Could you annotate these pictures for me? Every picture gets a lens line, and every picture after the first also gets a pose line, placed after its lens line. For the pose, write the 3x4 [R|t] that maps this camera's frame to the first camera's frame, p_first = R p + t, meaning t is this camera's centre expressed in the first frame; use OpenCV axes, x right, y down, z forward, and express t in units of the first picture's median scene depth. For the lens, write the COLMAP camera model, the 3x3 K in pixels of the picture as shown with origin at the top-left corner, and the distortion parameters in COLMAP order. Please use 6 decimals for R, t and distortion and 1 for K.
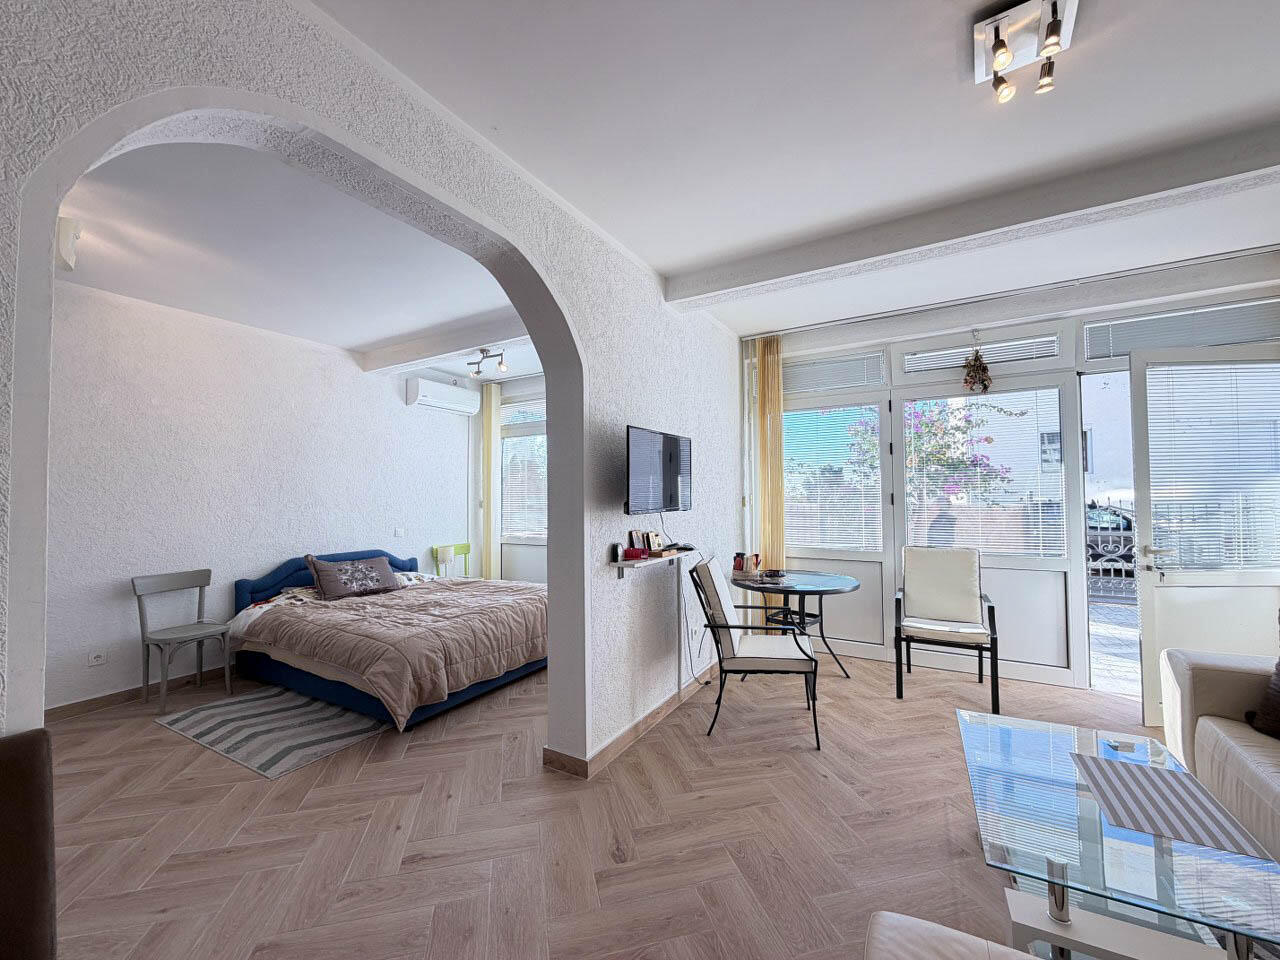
lens RADIAL K [[508.6, 0, 640.0], [0, 508.6, 480.0], [0, 0, 1]] dist [-0.000344, -0.000127]
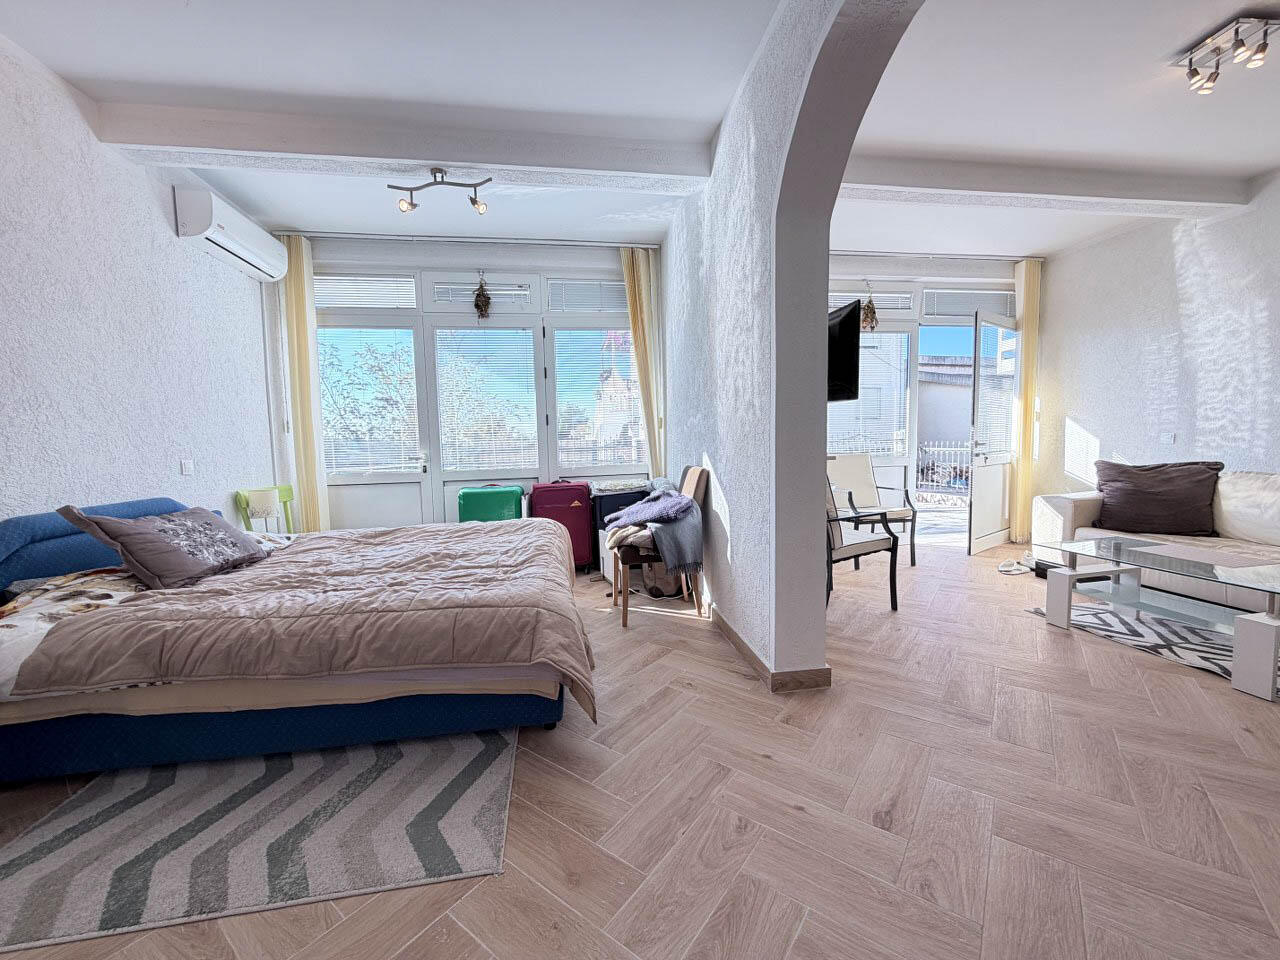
lens RADIAL K [[508.6, 0, 640.0], [0, 508.6, 480.0], [0, 0, 1]] dist [-0.000344, -0.000127]
pose [[0.778367, -0.054718, 0.625421, -0.644741], [-0.004769, 0.995651, 0.093044, 0.092251], [-0.627792, -0.075405, 0.774720, 0.369795]]
